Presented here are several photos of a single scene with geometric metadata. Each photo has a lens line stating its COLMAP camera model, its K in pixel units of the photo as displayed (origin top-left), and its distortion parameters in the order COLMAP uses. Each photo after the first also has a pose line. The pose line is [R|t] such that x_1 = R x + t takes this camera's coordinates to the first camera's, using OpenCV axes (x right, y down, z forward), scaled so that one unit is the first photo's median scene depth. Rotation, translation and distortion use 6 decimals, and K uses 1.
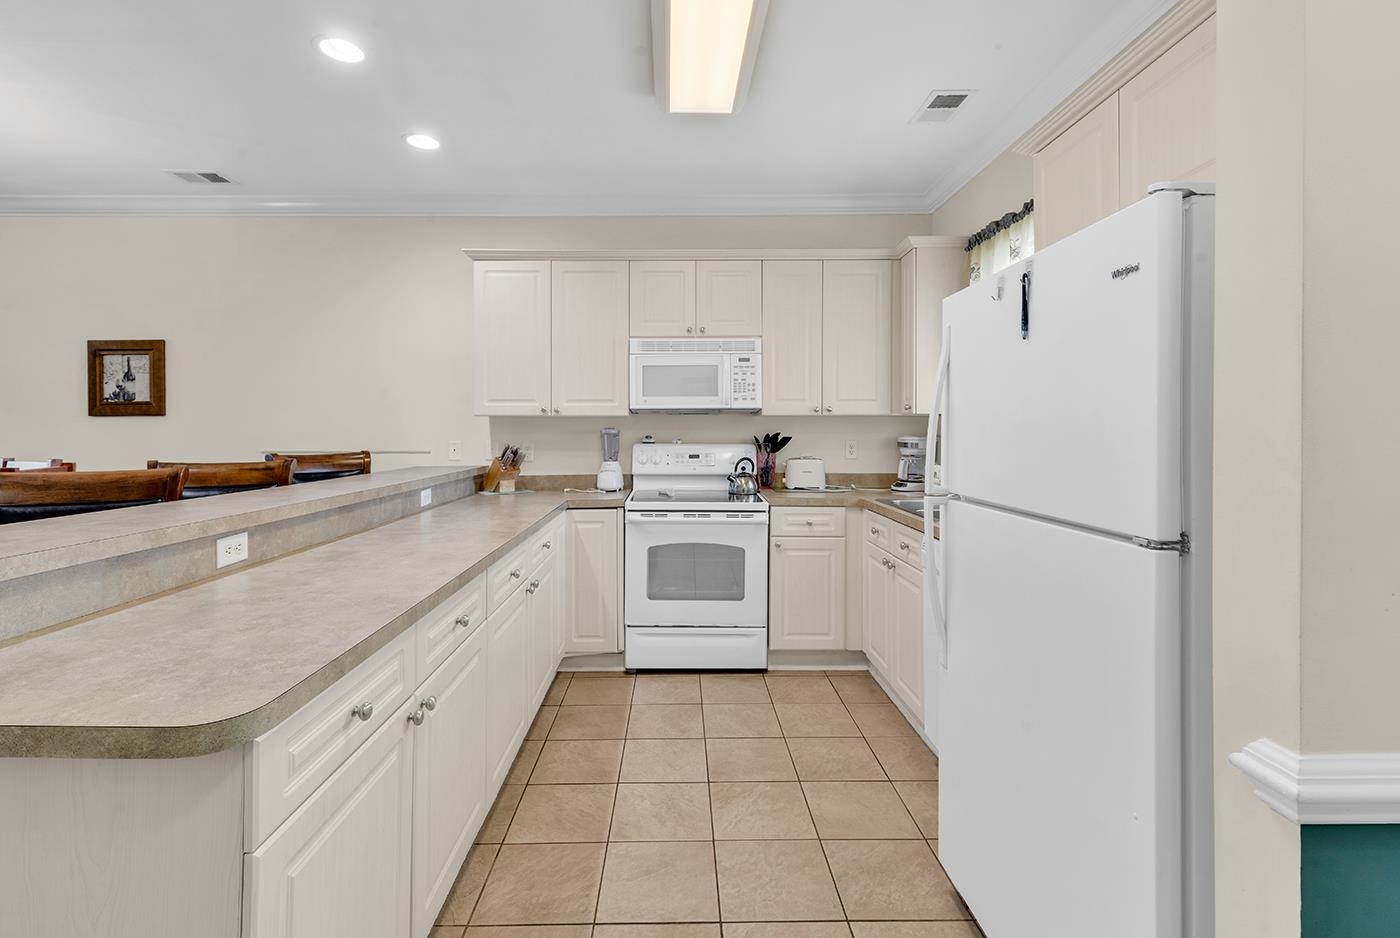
lens RADIAL K [[642.4, 0, 683.8], [0, 642.4, 429.6], [0, 0, 1]] dist [0.002698, -0.000467]
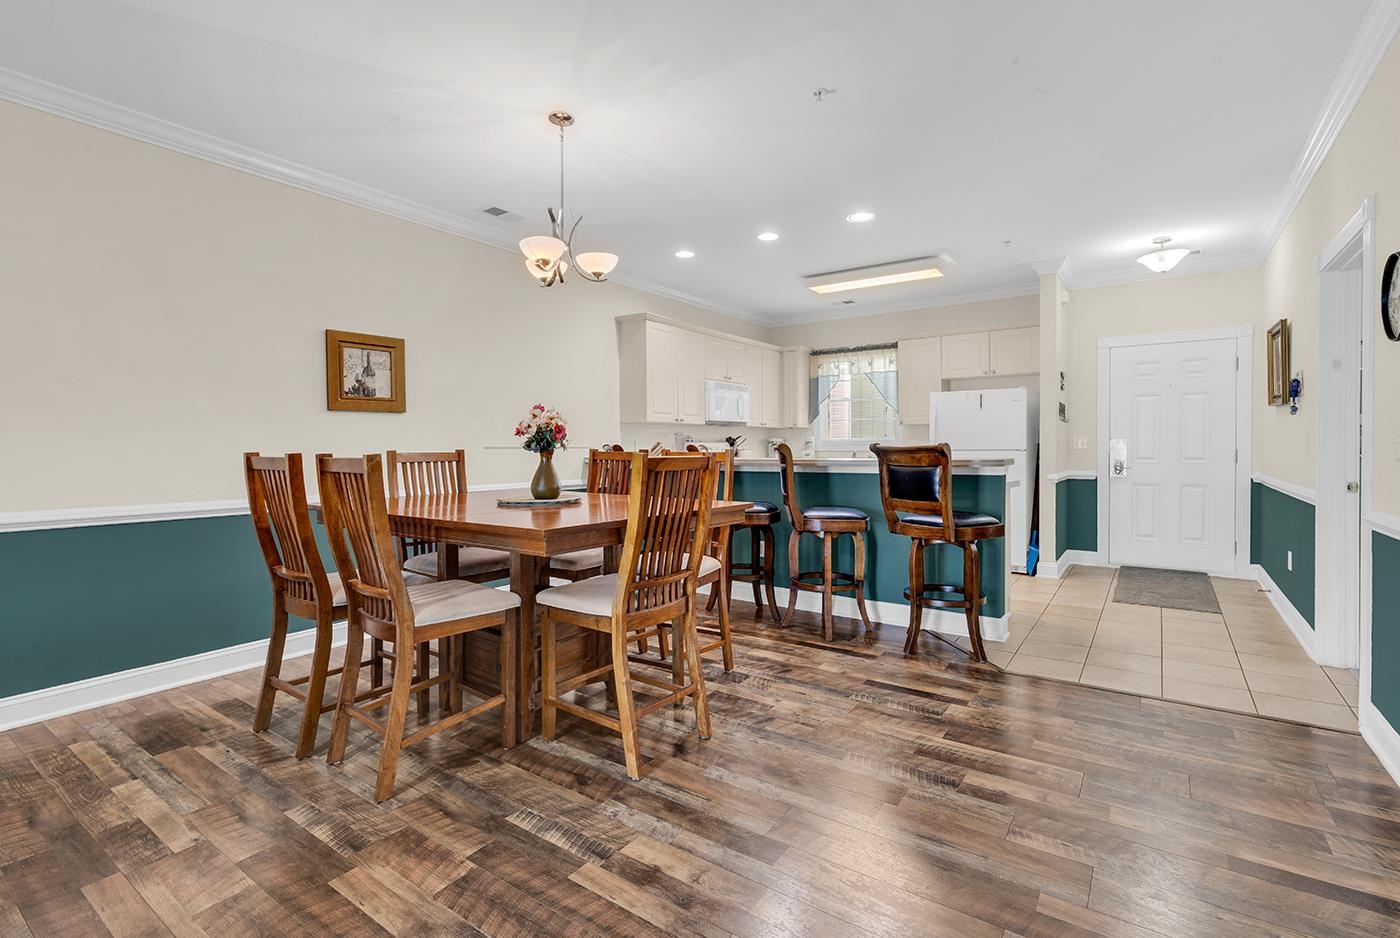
lens RADIAL K [[646.0, 0, 696.1], [0, 646.0, 455.6], [0, 0, 1]] dist [0.002524, 0.000022]
pose [[0.585331, -0.012716, 0.810695, -1.485939], [0.003787, 0.999909, 0.012949, 0.038804], [-0.810785, -0.004510, 0.585326, 0.005844]]
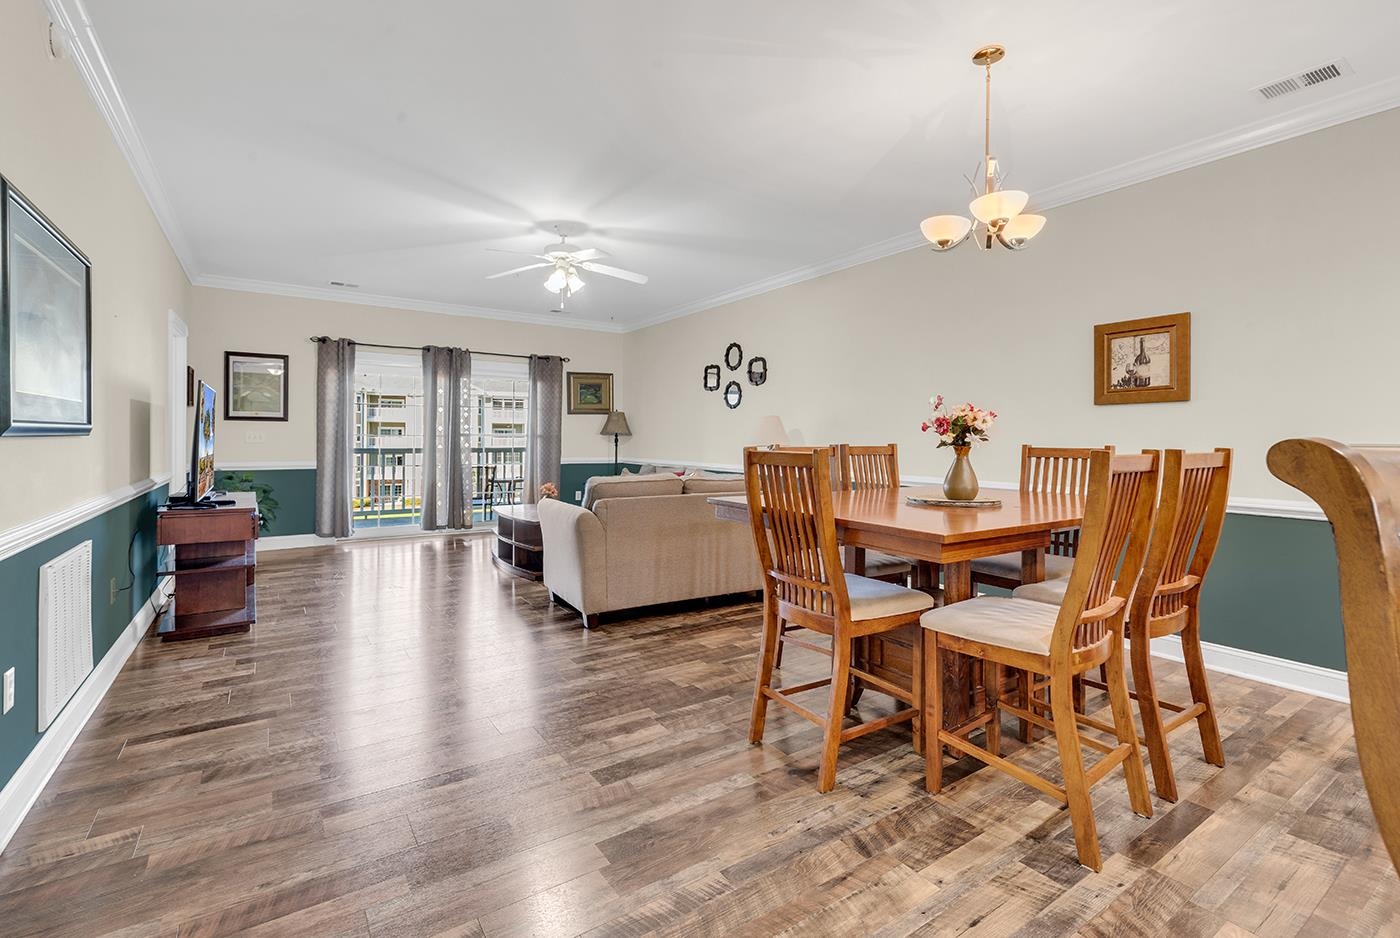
lens RADIAL K [[626.2, 0, 707.3], [0, 626.2, 445.6], [0, 0, 1]] dist [-0.000494, -0.000380]
pose [[0.563917, 0.014990, -0.825695, -0.516260], [-0.006319, 0.999884, 0.013836, 0.032683], [0.825807, -0.002585, 0.563947, -0.001618]]
